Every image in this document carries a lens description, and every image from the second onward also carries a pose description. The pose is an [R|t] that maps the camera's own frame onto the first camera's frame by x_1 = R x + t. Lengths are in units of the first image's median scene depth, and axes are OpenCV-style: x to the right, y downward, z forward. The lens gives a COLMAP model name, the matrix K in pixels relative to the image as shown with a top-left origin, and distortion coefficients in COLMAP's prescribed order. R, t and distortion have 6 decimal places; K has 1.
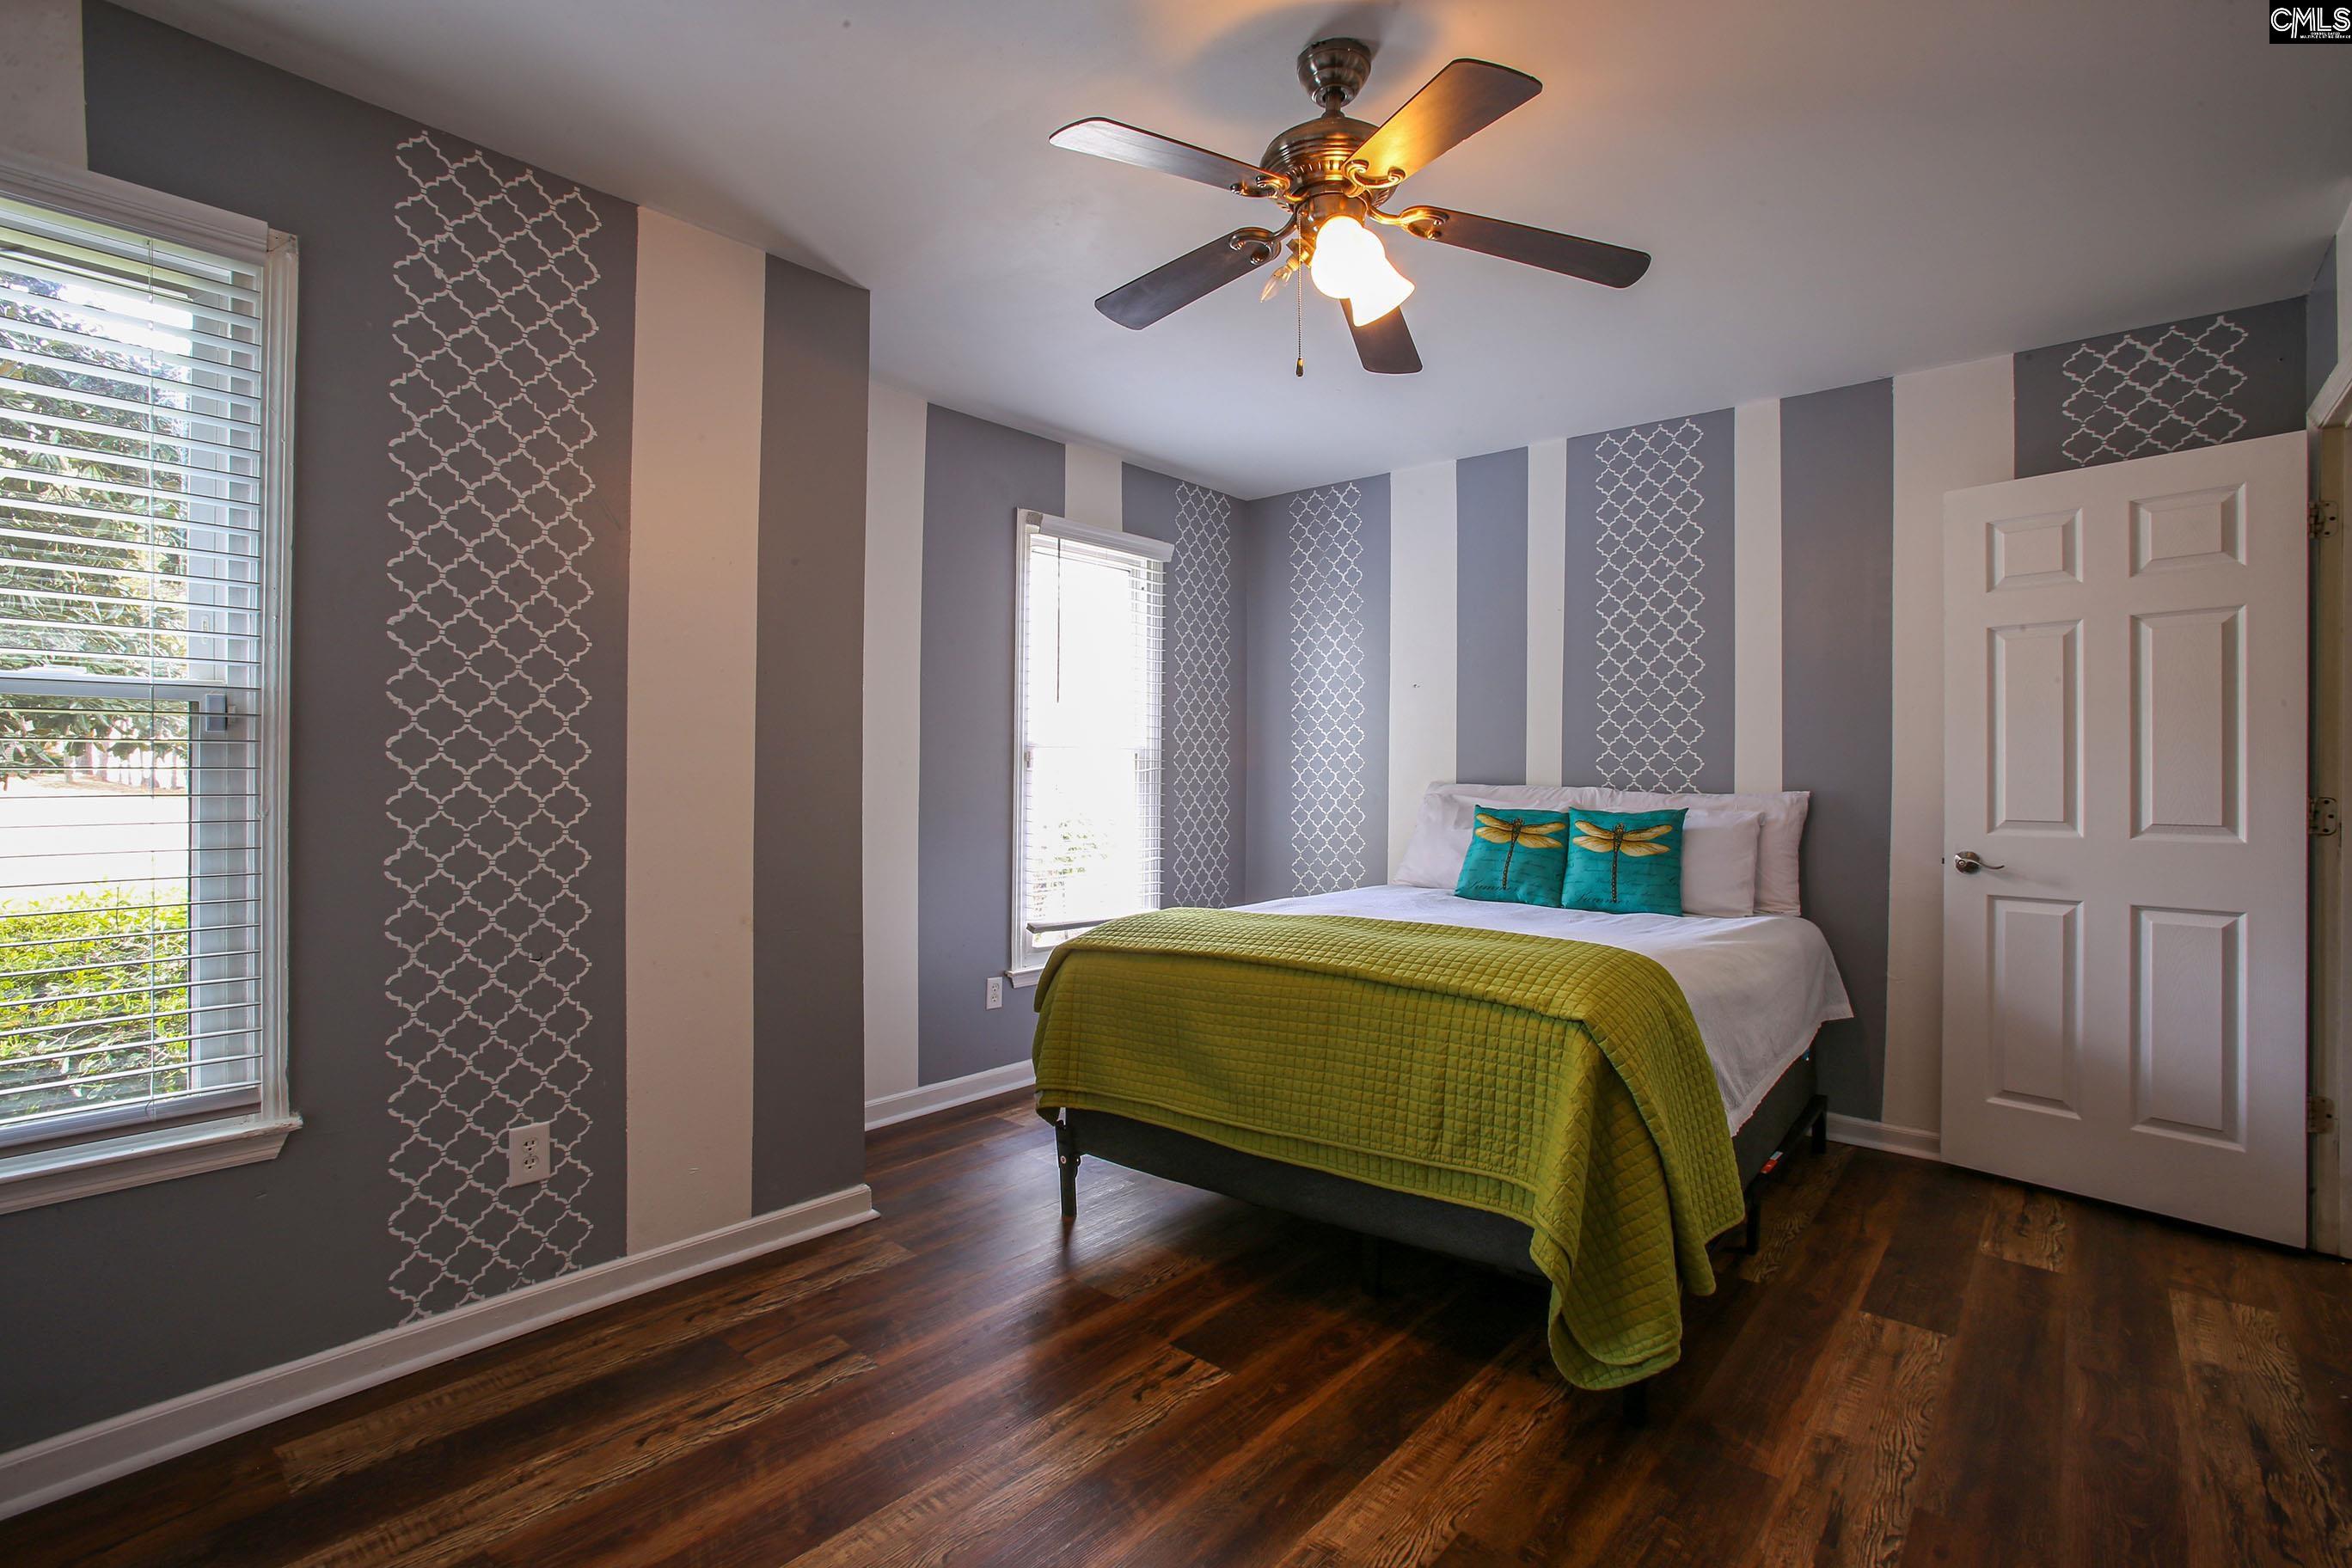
lens RADIAL K [[1080.2, 0, 1164.5], [0, 1080.2, 771.9], [0, 0, 1]] dist [-0.075534, 0.036307]
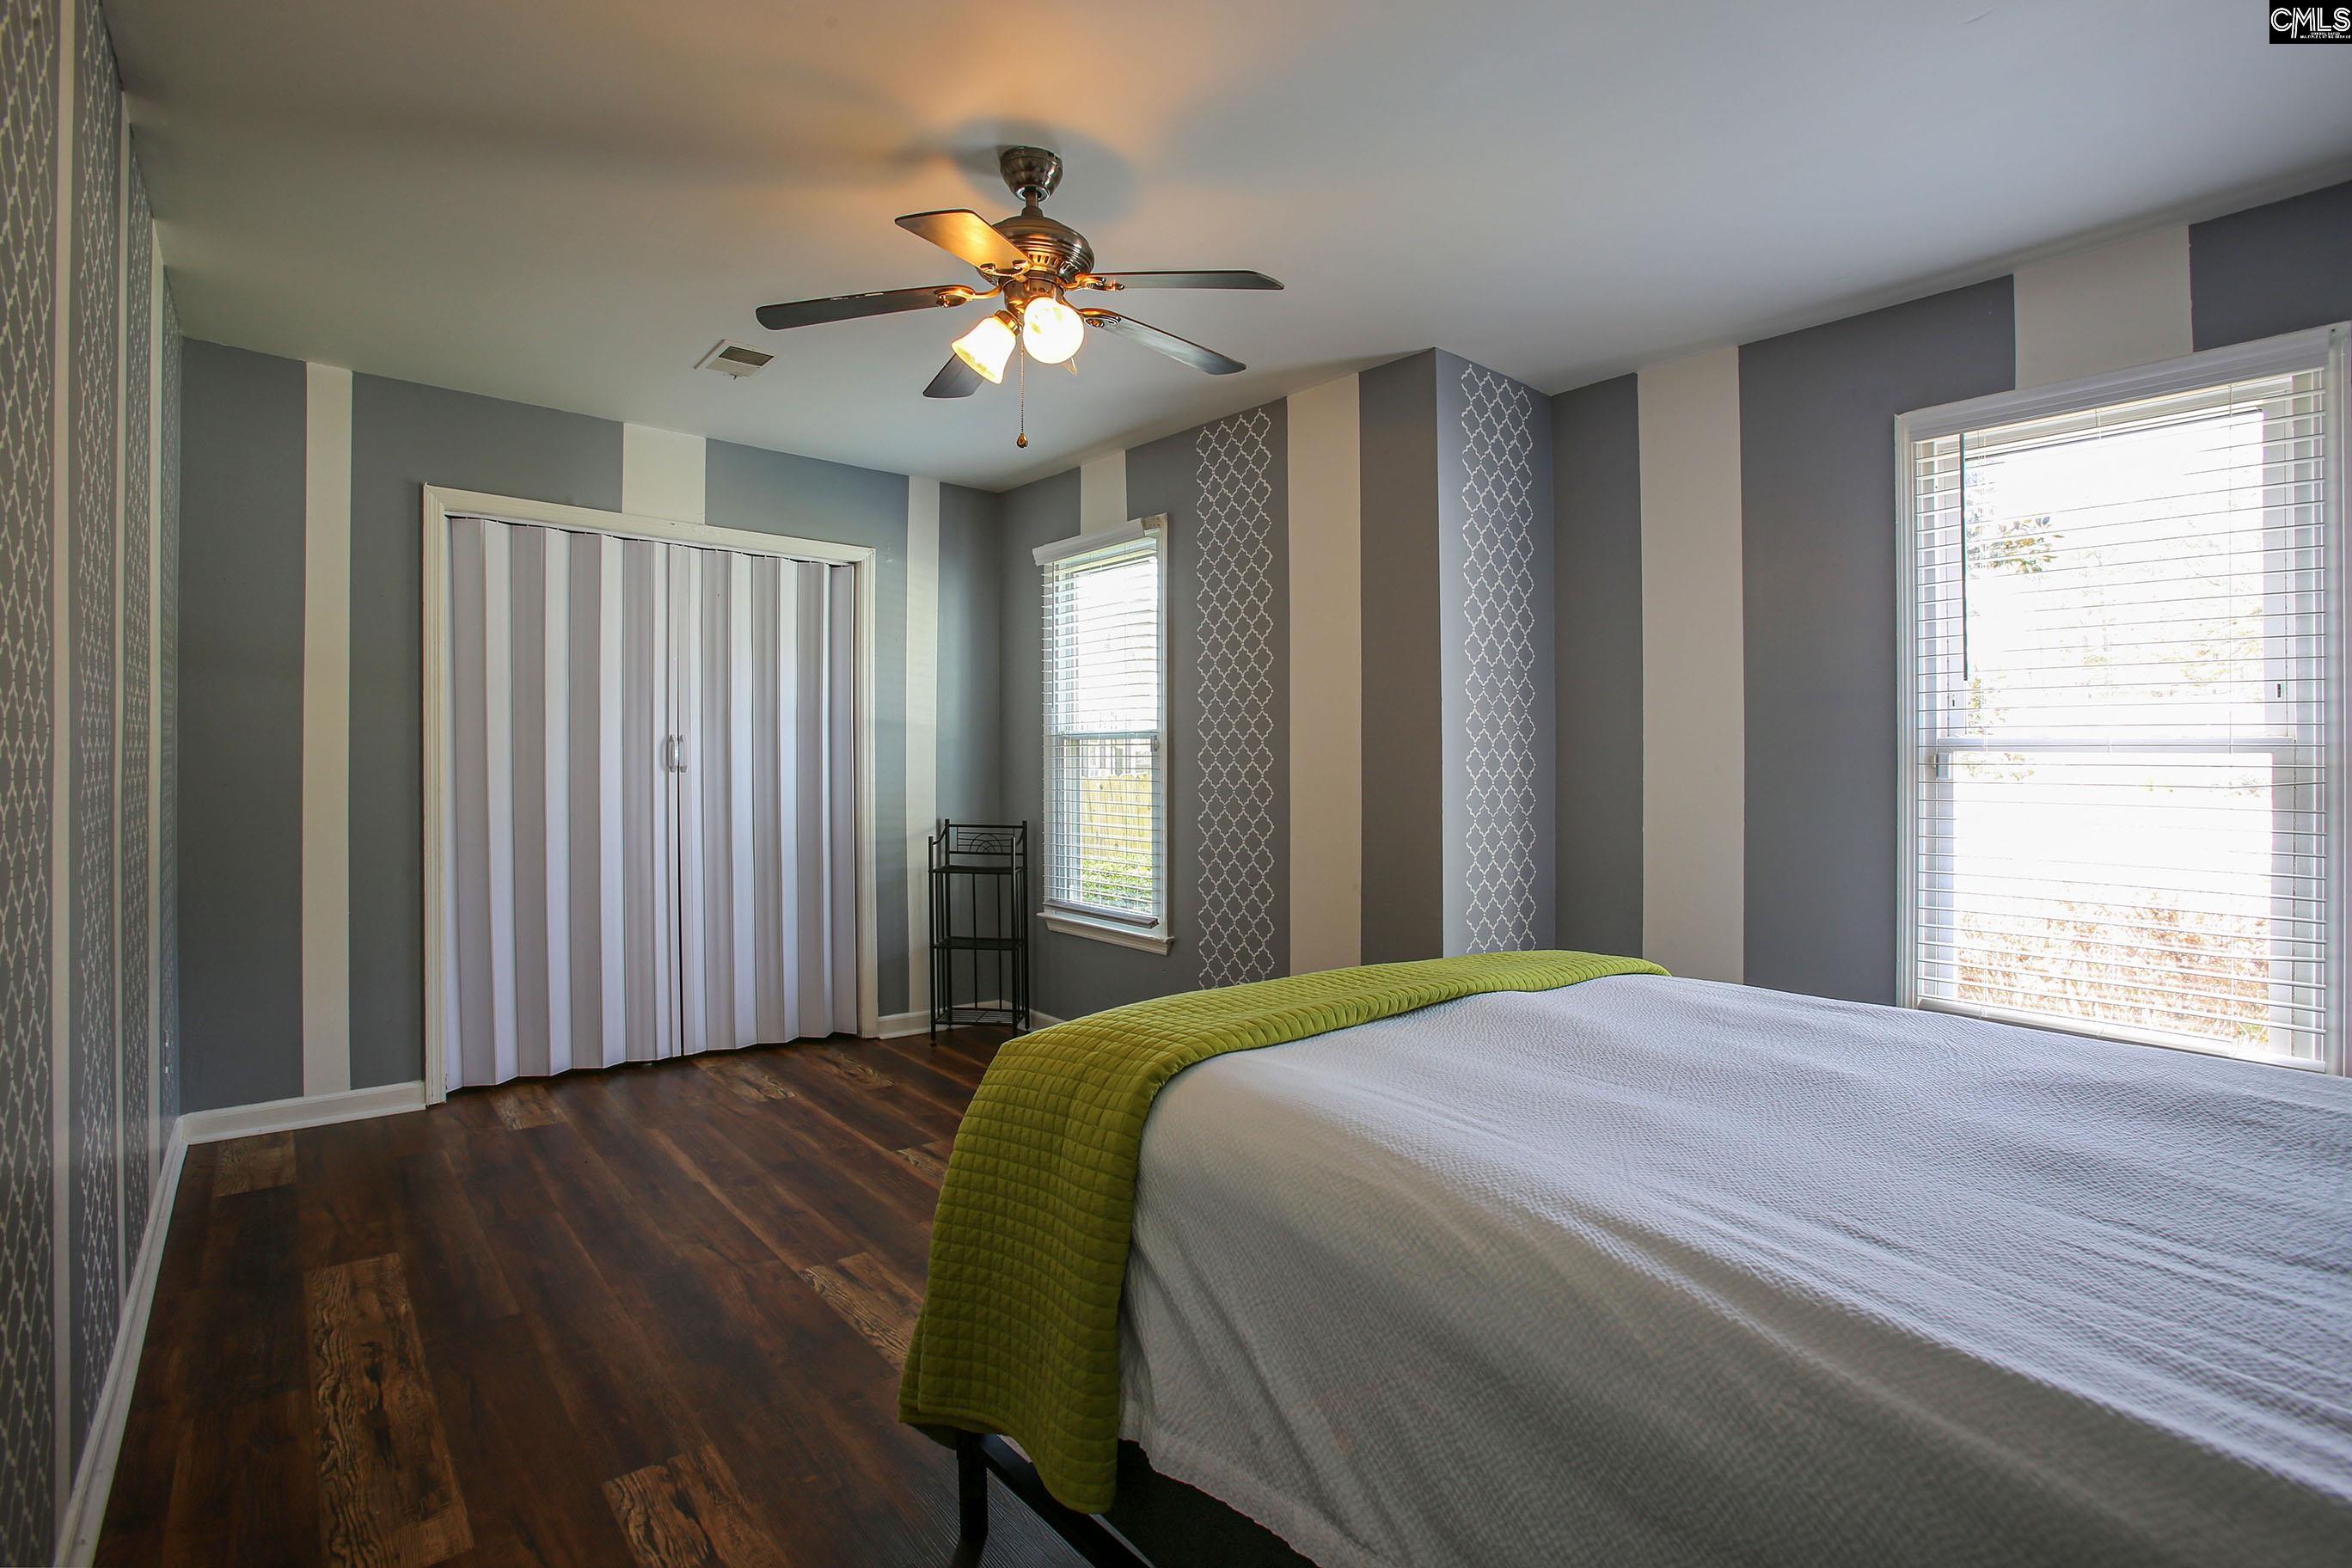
lens RADIAL K [[1080.2, 0, 1164.5], [0, 1080.2, 771.9], [0, 0, 1]] dist [-0.075534, 0.036307]
pose [[-0.154525, 0.005510, -0.987973, 1.142007], [-0.017883, 0.999805, 0.008373, -0.012572], [0.987827, 0.018962, -0.154397, 1.173598]]
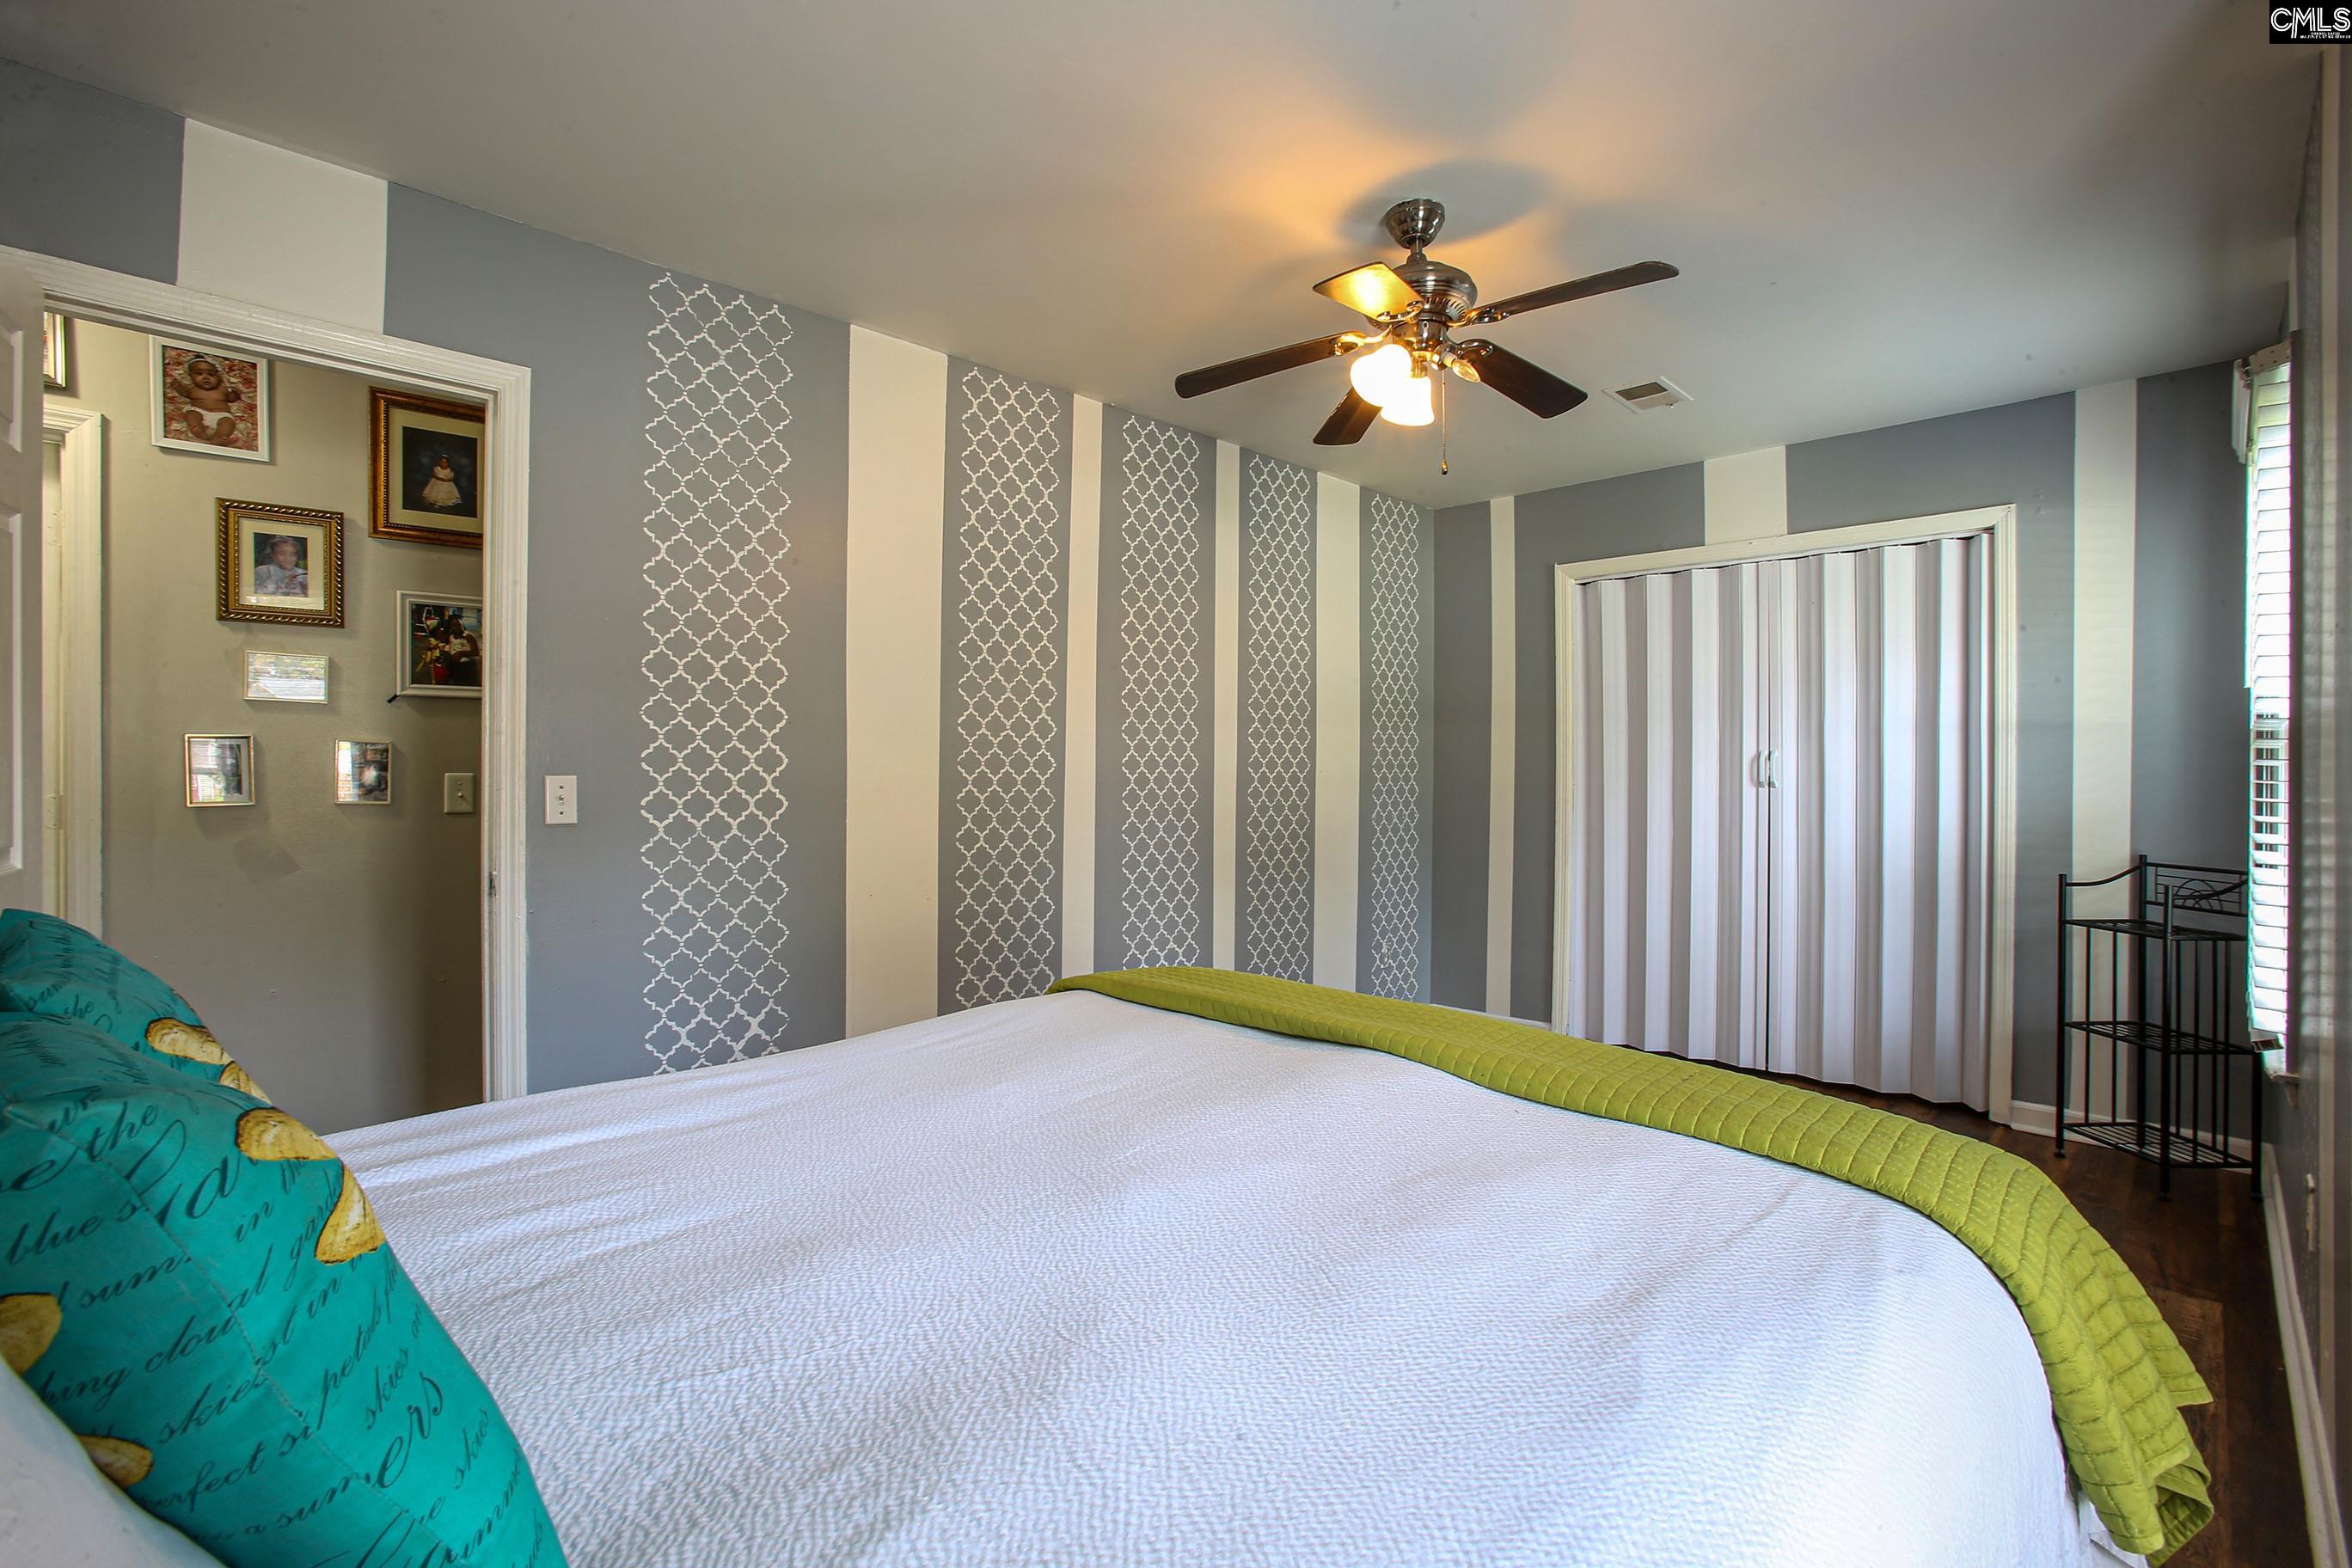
lens RADIAL K [[1080.2, 0, 1164.5], [0, 1080.2, 771.9], [0, 0, 1]] dist [-0.075534, 0.036307]
pose [[-0.997743, 0.000291, 0.067143, -0.723447], [0.000439, 0.999998, 0.002186, -0.013082], [-0.067142, 0.002210, -0.997741, 3.070244]]
